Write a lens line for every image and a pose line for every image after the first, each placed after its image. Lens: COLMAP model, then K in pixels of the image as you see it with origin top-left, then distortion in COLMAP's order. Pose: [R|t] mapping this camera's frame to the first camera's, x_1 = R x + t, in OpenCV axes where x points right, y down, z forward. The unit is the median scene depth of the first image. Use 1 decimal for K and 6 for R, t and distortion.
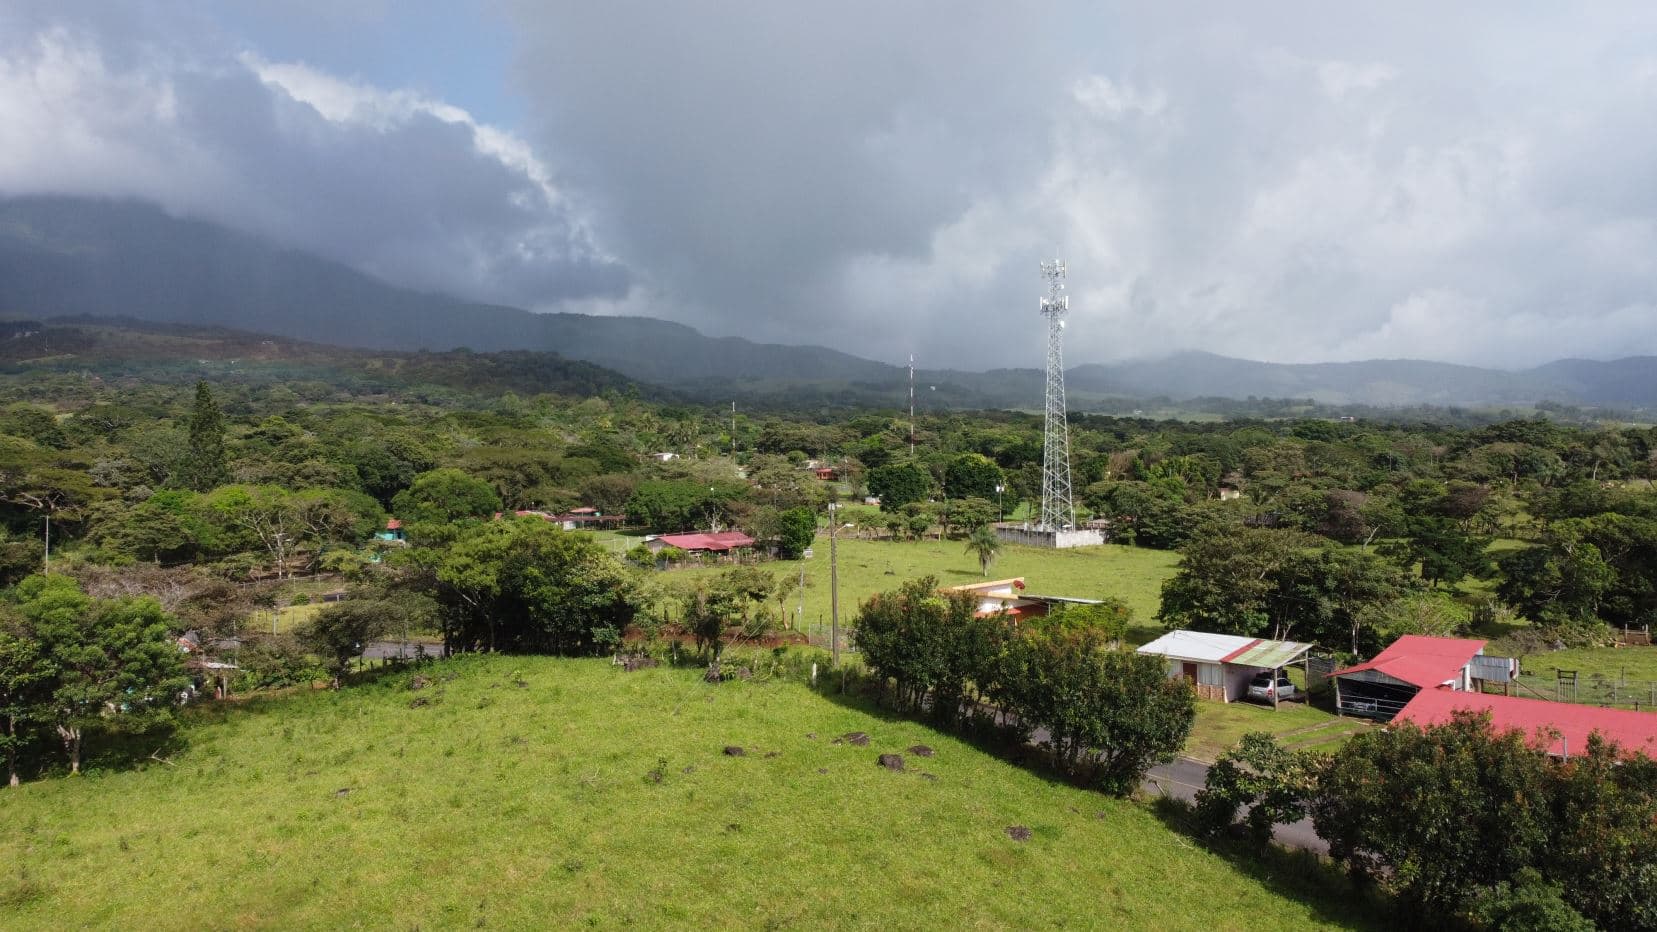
lens RADIAL K [[1244.9, 0, 819.9], [0, 1244.9, 471.5], [0, 0, 1]] dist [-0.002691, -0.005282]
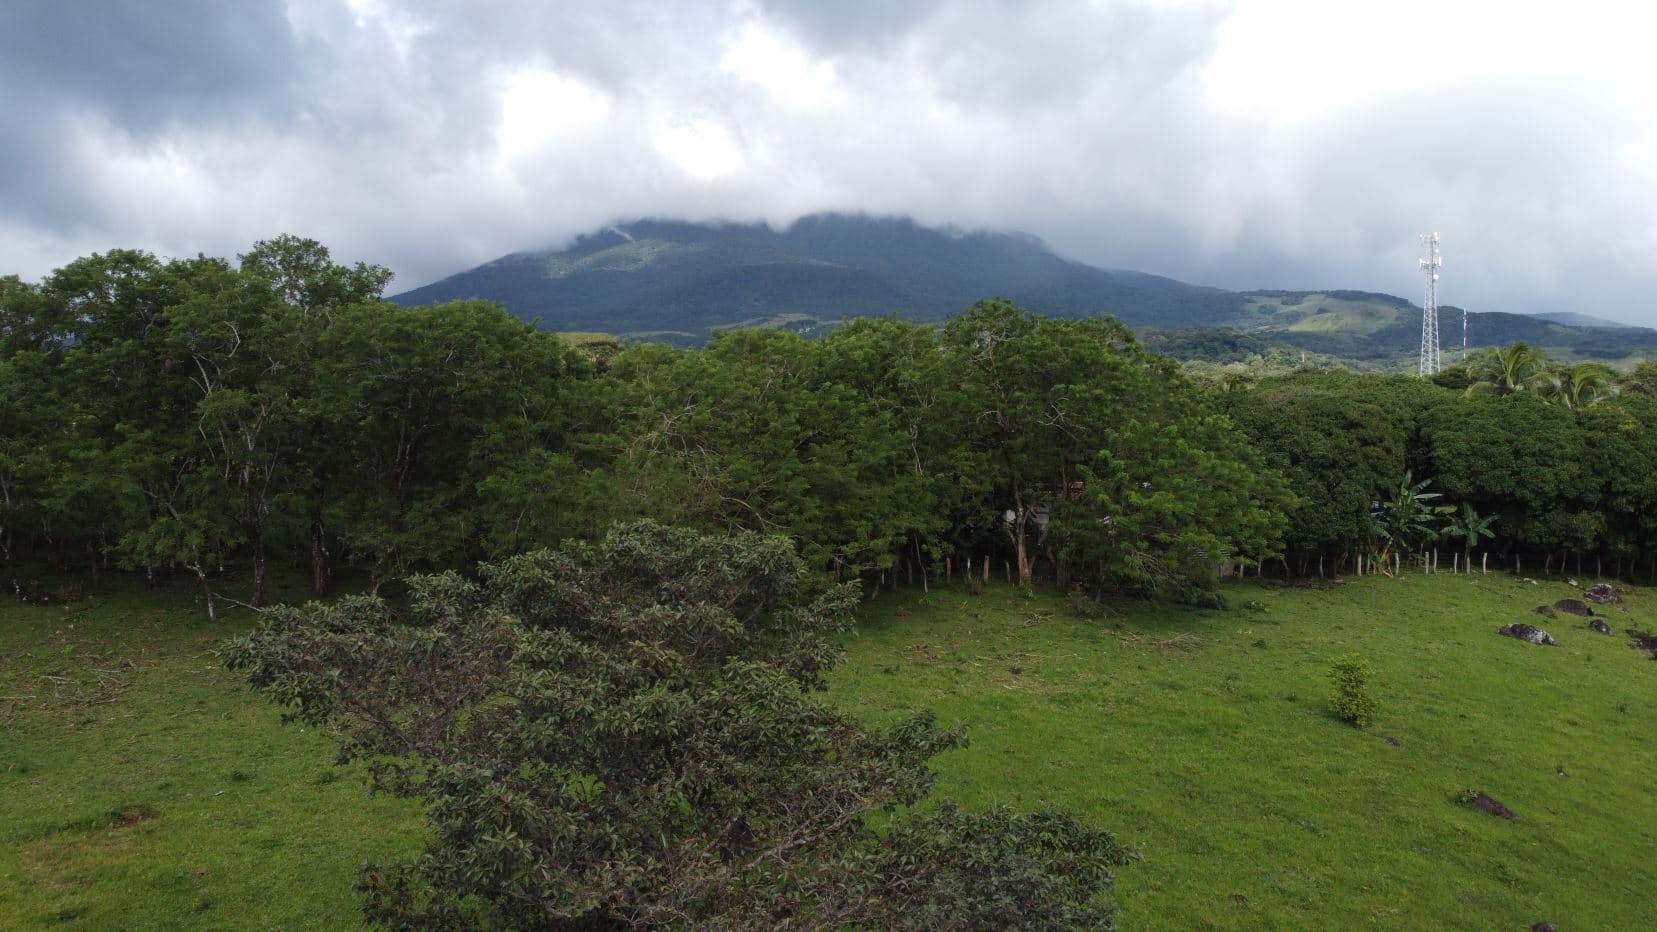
lens RADIAL K [[1244.9, 0, 827.3], [0, 1244.9, 464.1], [0, 0, 1]] dist [-0.002691, -0.005282]
pose [[0.853355, 0.018777, -0.520992, 0.330814], [-0.014550, 0.999820, 0.012202, 0.085741], [0.521127, -0.002832, 0.853474, -0.563414]]
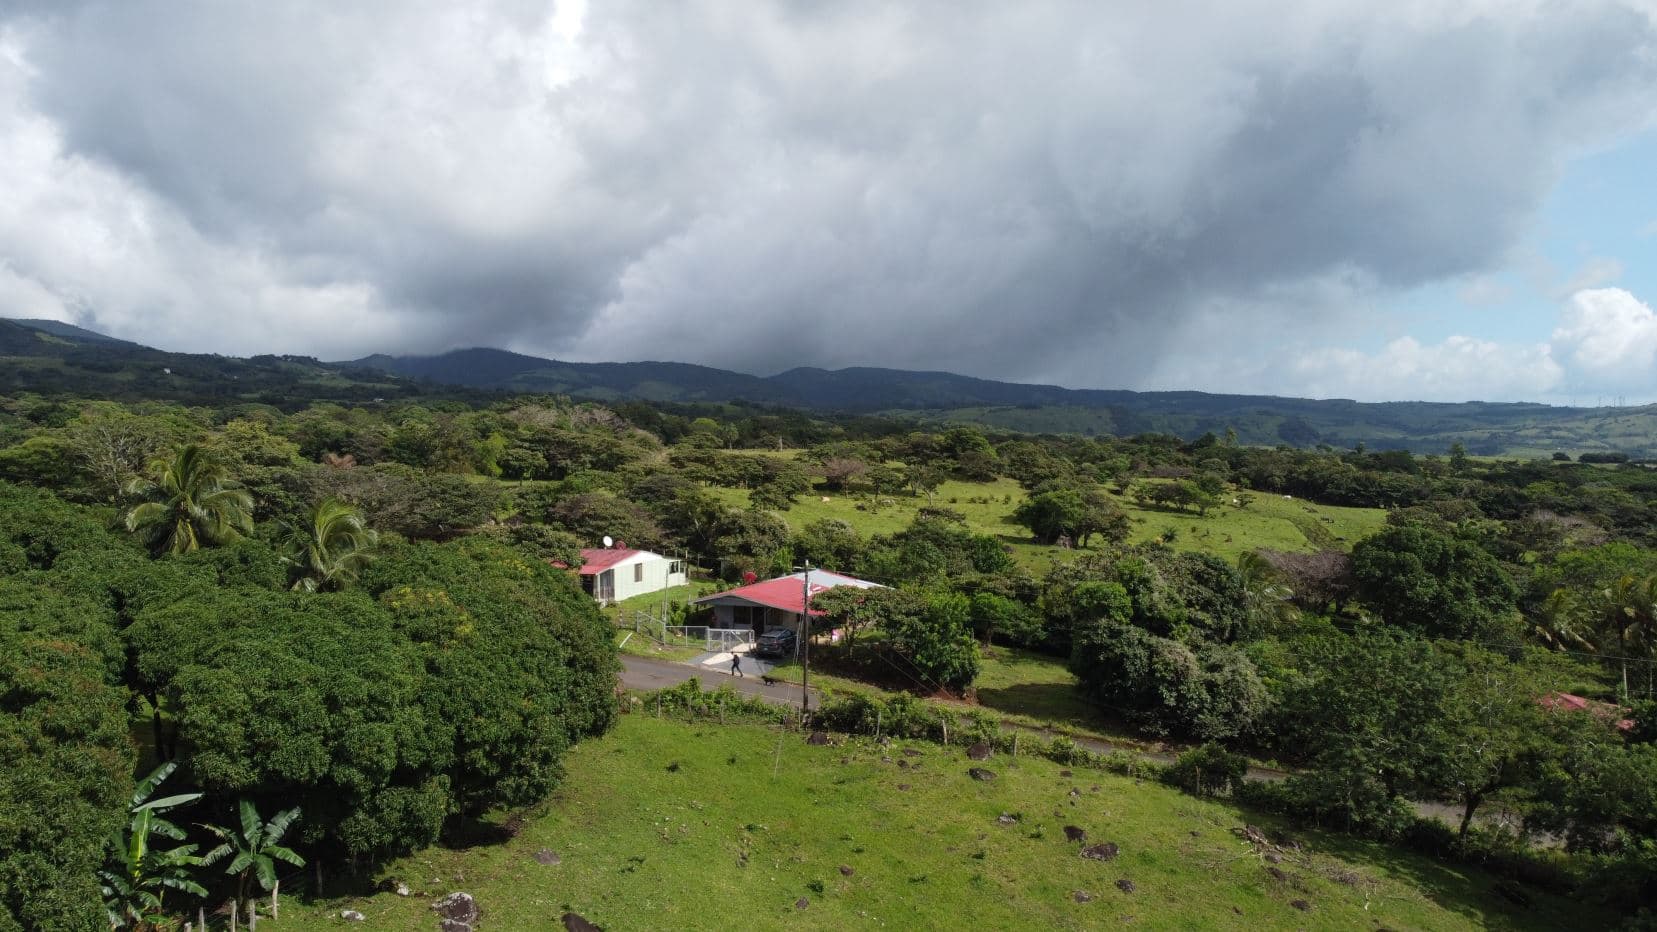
lens RADIAL K [[1244.9, 0, 834.6], [0, 1244.9, 464.0], [0, 0, 1]] dist [-0.002691, -0.005282]
pose [[0.852628, 0.003740, 0.522505, 0.285082], [-0.001094, 0.999985, -0.005374, 0.051729], [-0.522517, 0.004011, 0.852620, -0.400910]]
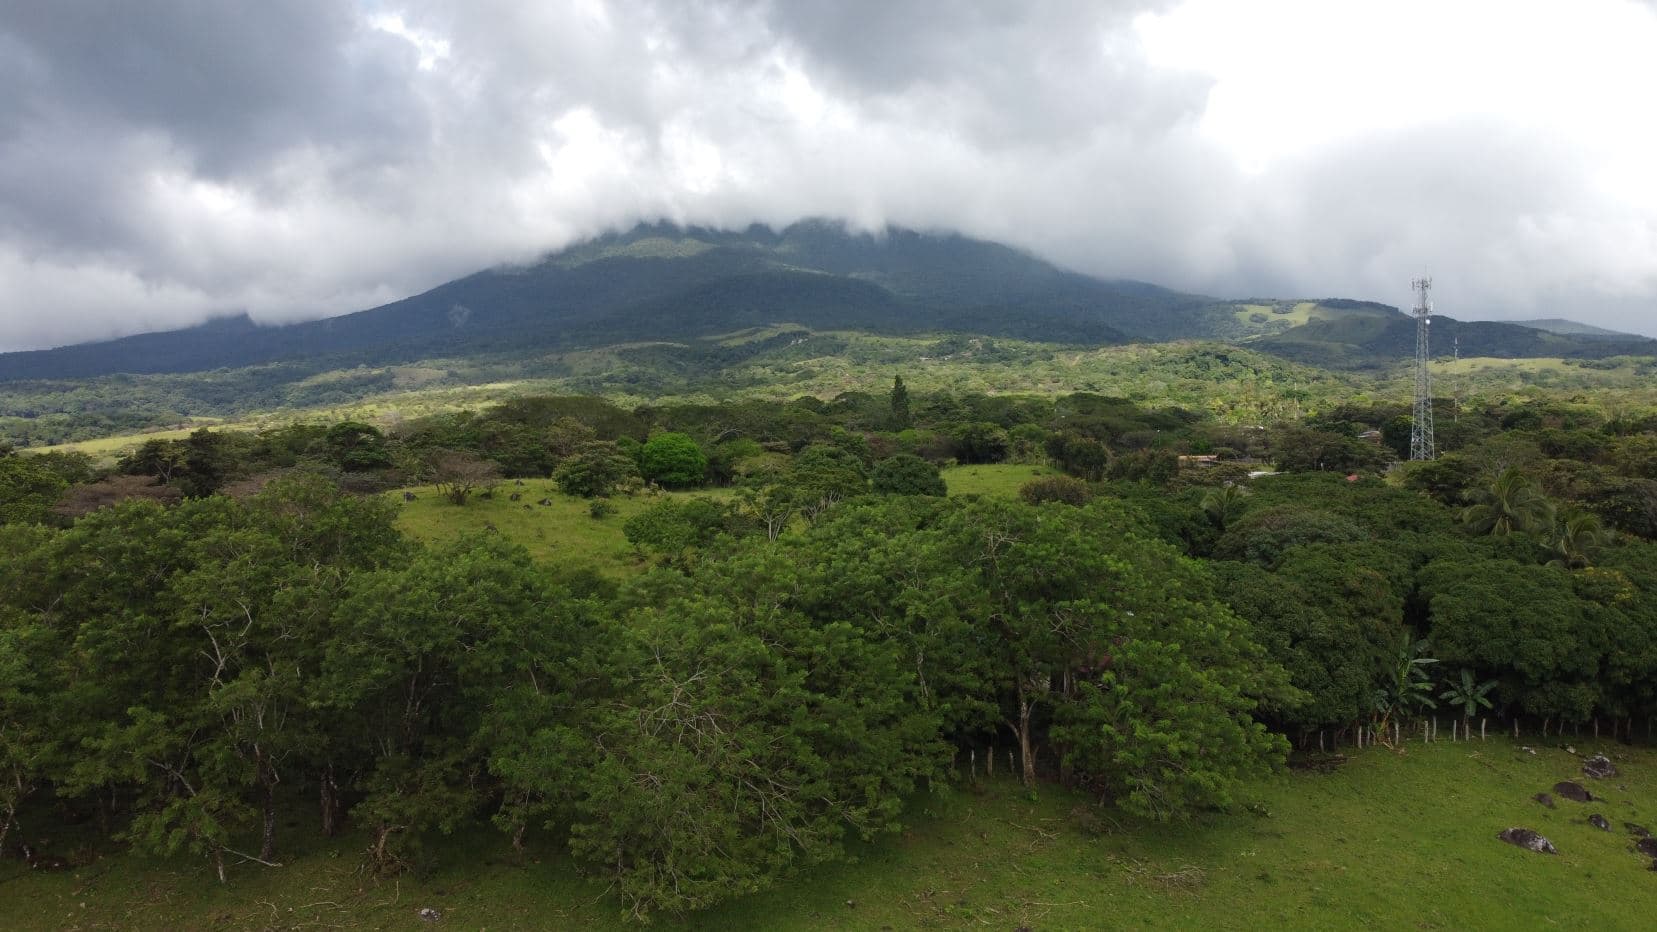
lens RADIAL K [[1244.9, 0, 827.4], [0, 1244.9, 461.8], [0, 0, 1]] dist [-0.002691, -0.005282]
pose [[0.856555, 0.013229, -0.515887, 0.328690], [-0.012548, 0.999910, 0.004808, 0.044962], [0.515904, 0.002355, 0.856643, -0.565841]]
